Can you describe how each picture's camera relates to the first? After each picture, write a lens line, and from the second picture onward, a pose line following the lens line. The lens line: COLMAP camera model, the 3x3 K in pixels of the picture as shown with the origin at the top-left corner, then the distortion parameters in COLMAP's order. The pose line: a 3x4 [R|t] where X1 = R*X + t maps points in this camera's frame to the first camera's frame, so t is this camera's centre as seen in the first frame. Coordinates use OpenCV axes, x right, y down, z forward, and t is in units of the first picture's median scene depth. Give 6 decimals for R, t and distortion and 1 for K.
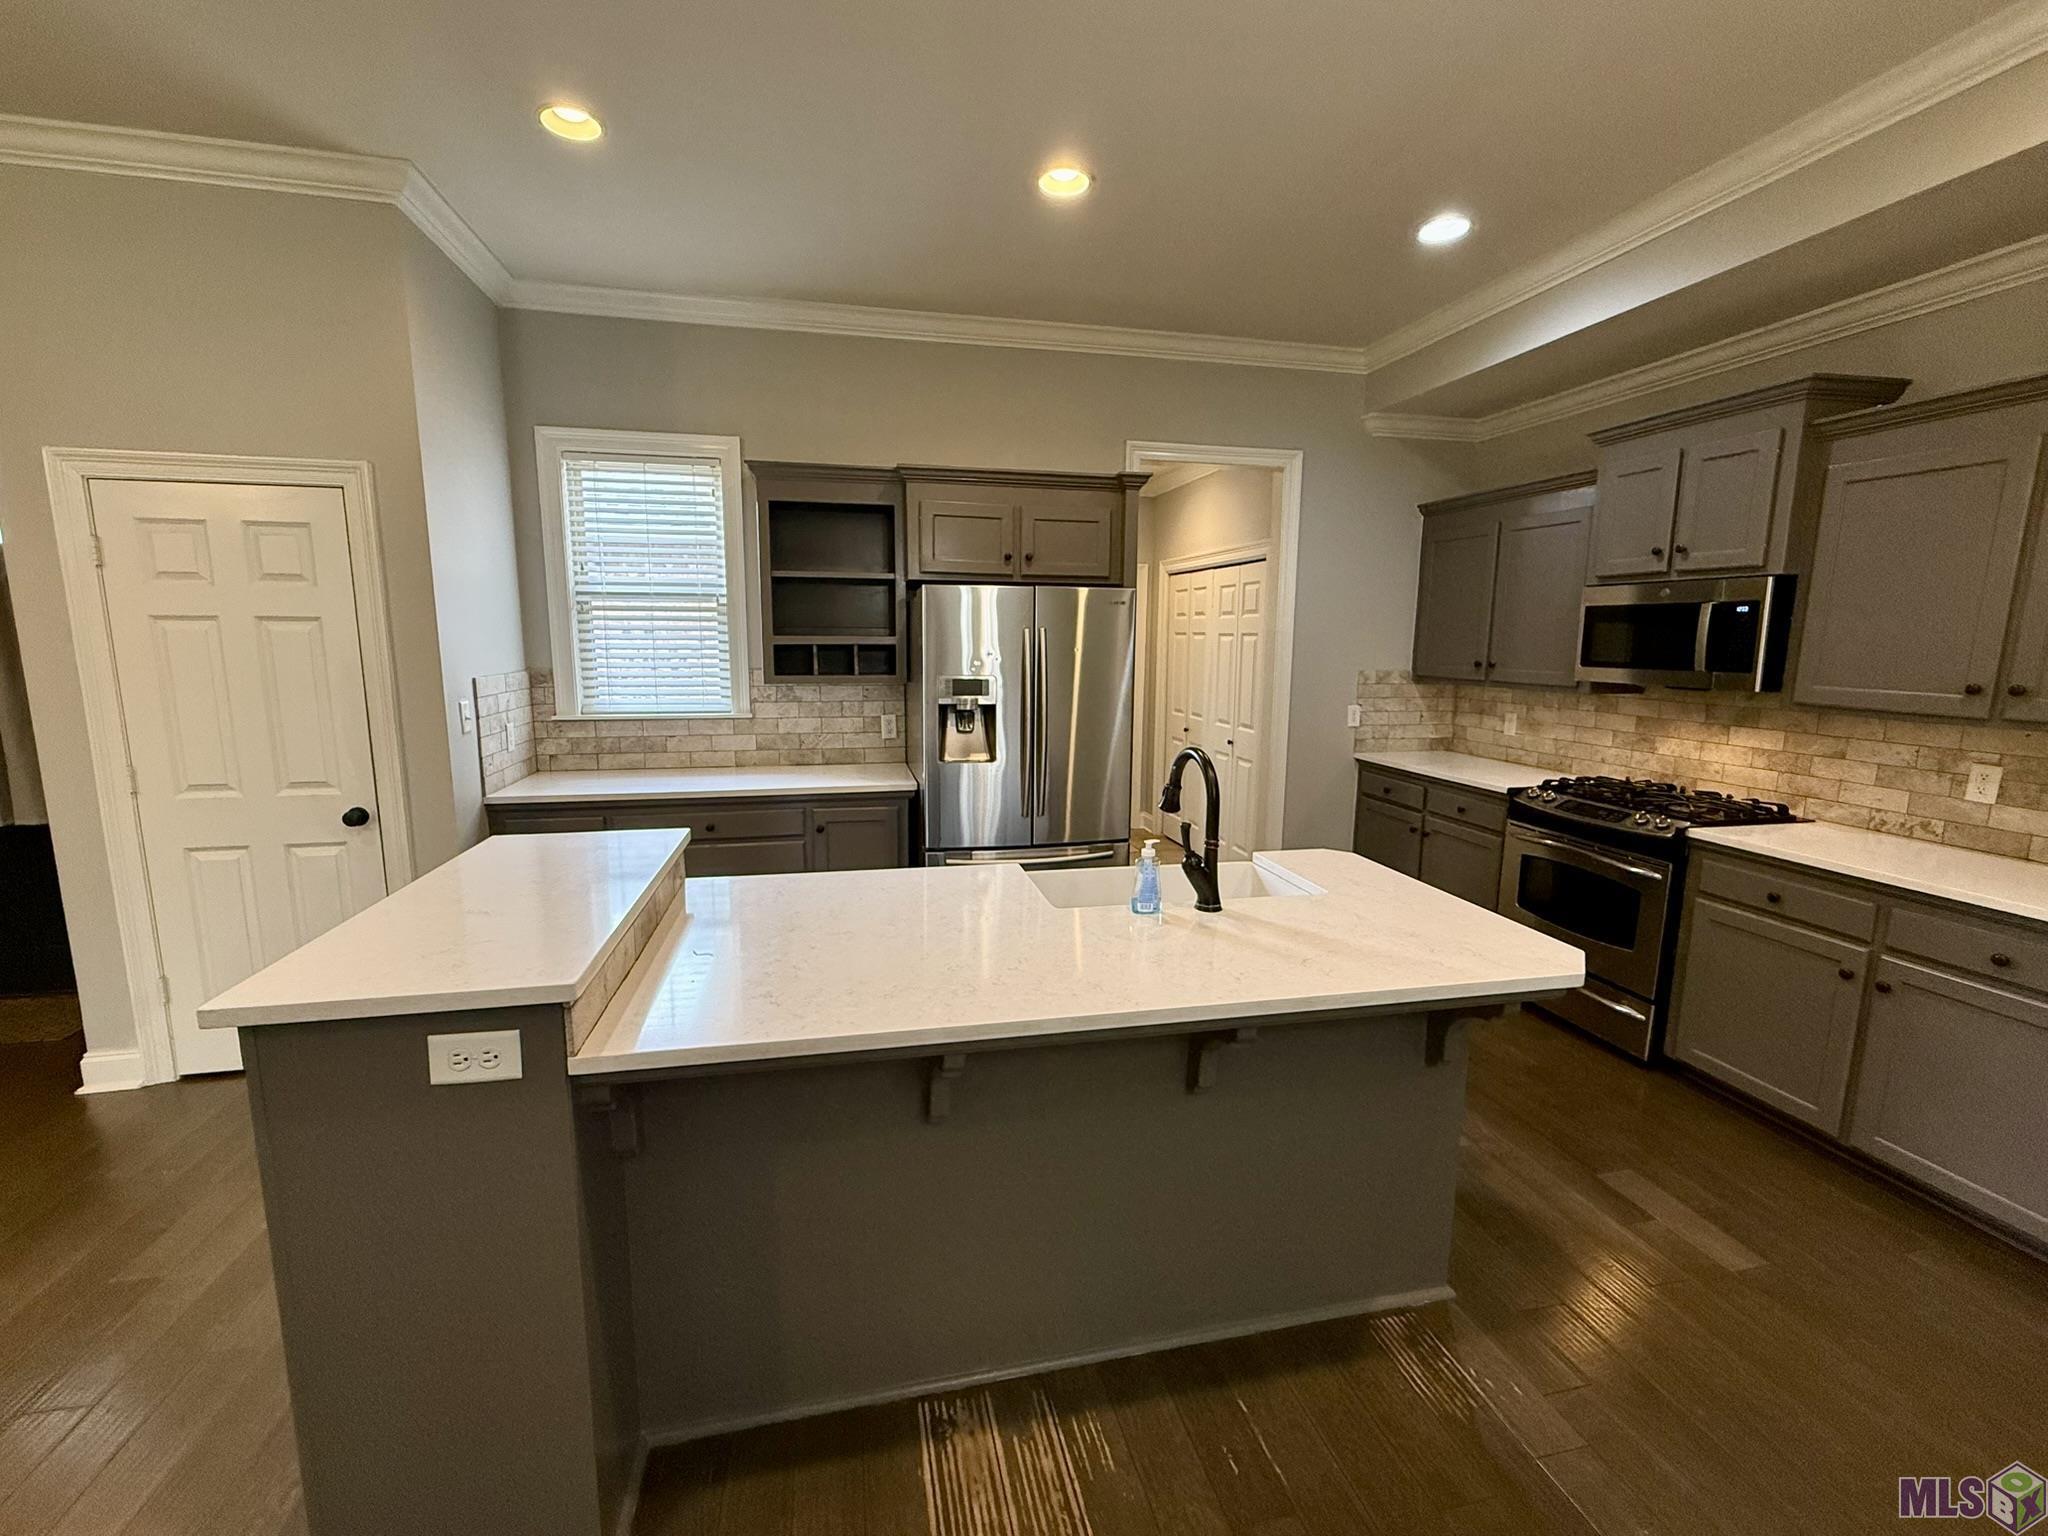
lens RADIAL K [[849.9, 0, 1019.1], [0, 849.9, 768.3], [0, 0, 1]] dist [0.000092, -0.000096]
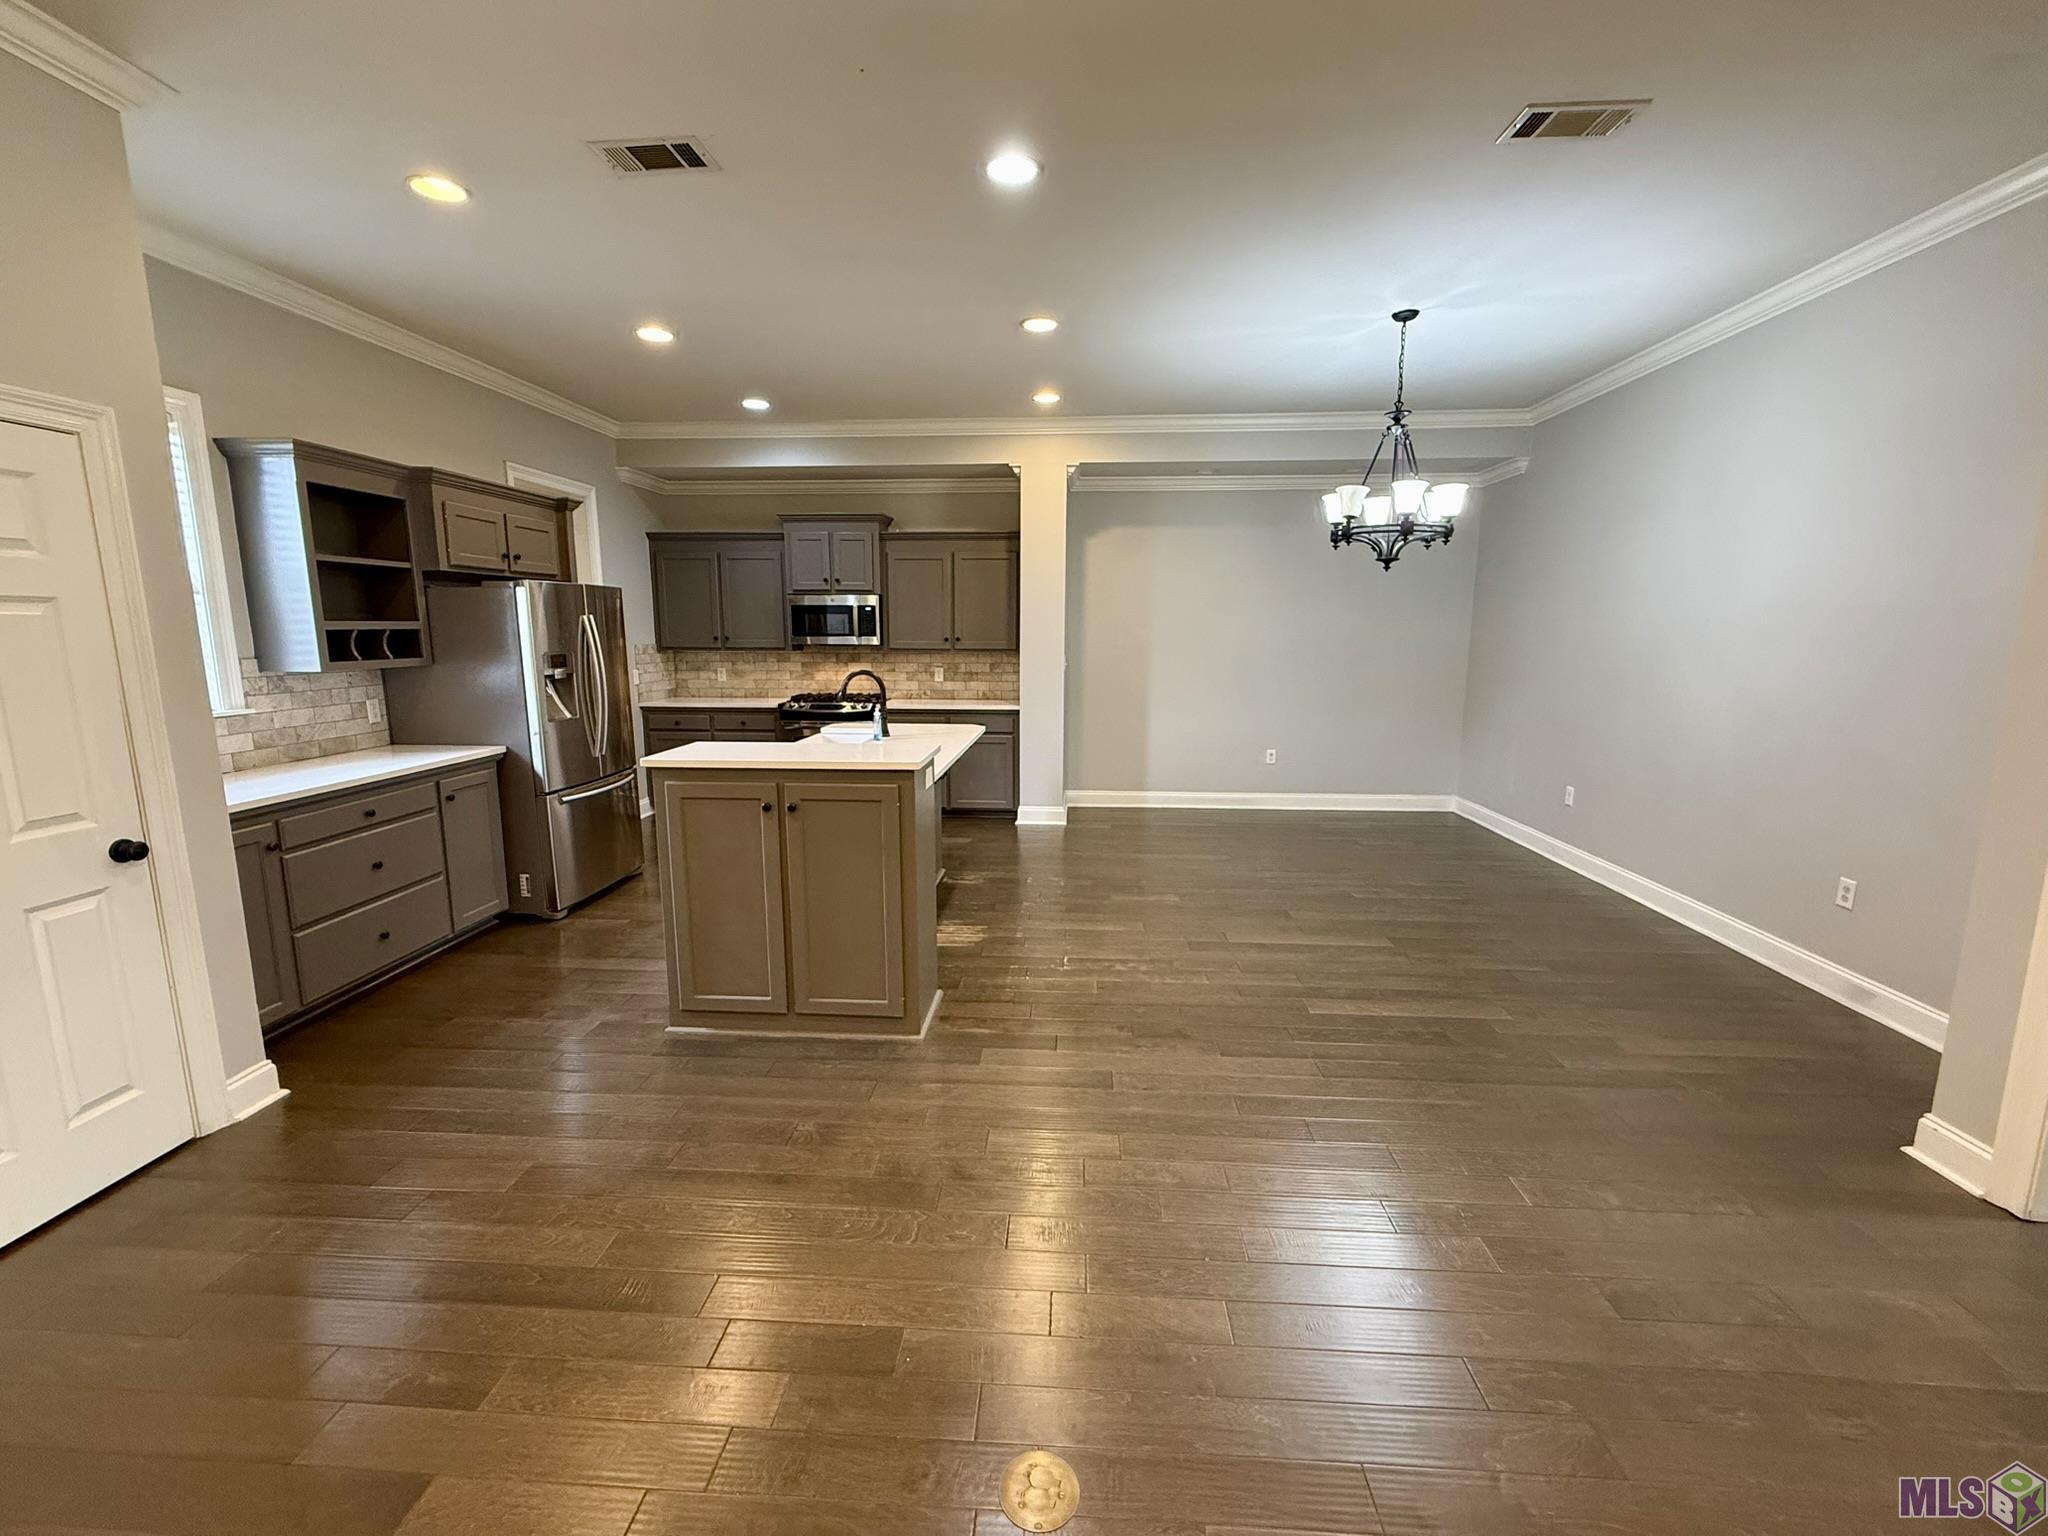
lens RADIAL K [[849.9, 0, 1019.1], [0, 849.9, 768.3], [0, 0, 1]] dist [0.000092, -0.000096]
pose [[0.283200, -0.165004, 0.944760, -0.994230], [0.148535, 0.980749, 0.126765, 0.003940], [-0.947489, 0.104430, 0.302257, -0.029262]]
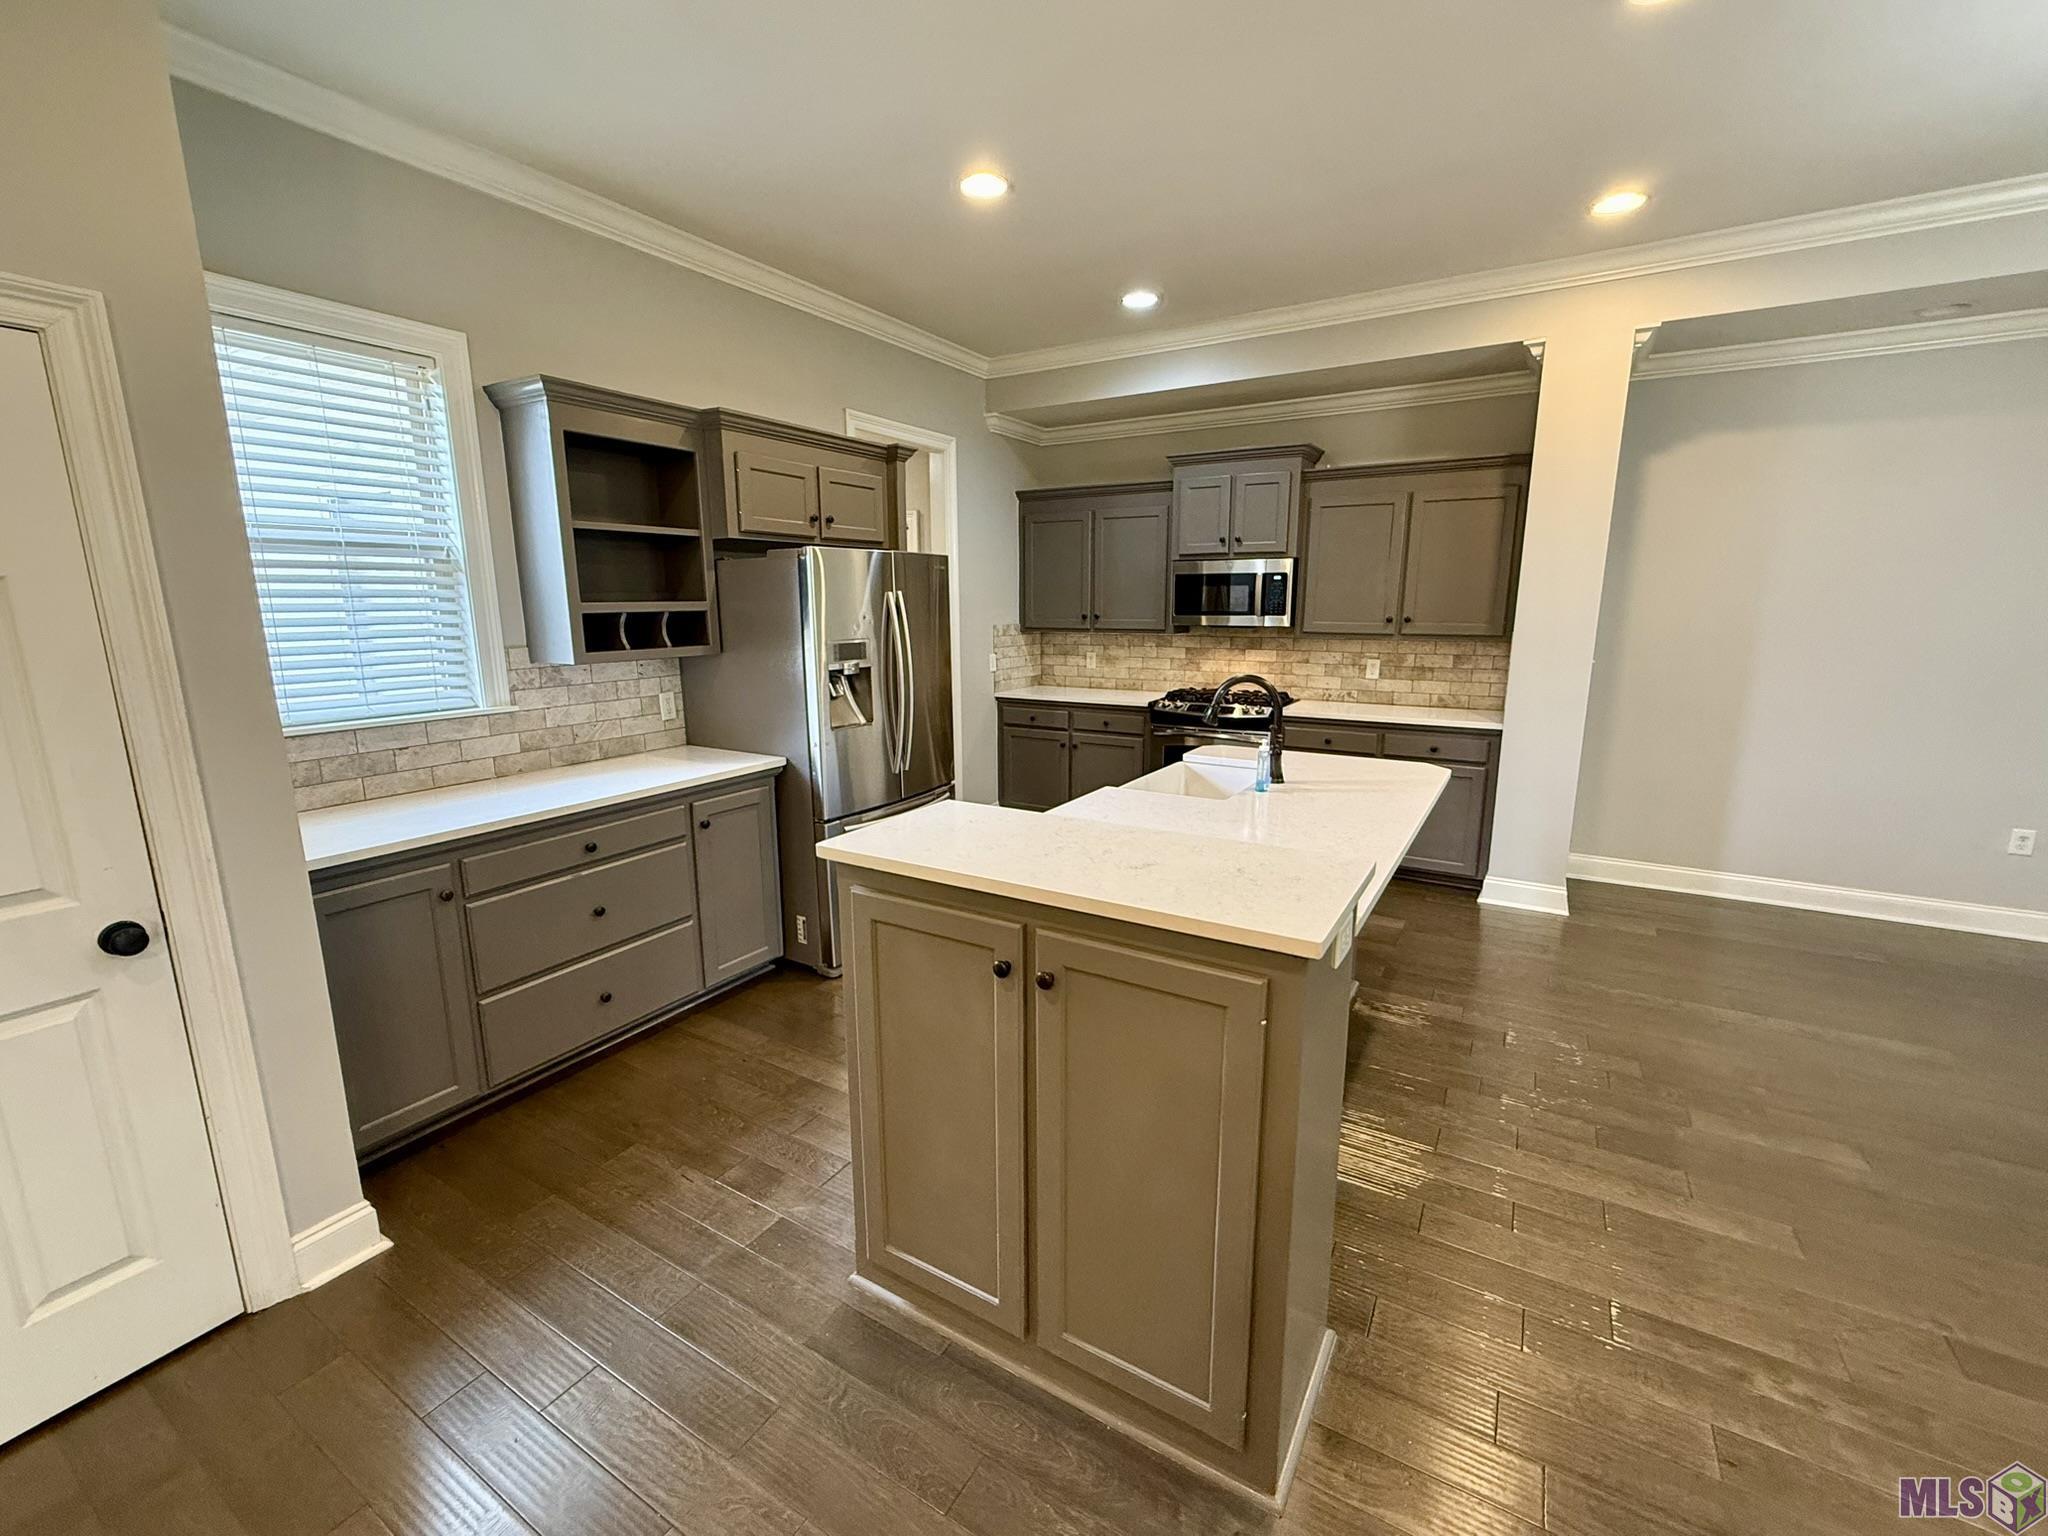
lens RADIAL K [[849.9, 0, 1019.1], [0, 849.9, 768.3], [0, 0, 1]] dist [0.000092, -0.000096]
pose [[0.693035, -0.152090, 0.704678, -0.580942], [0.121456, 0.988153, 0.093824, -0.026582], [-0.710599, 0.020564, 0.703297, 0.145429]]
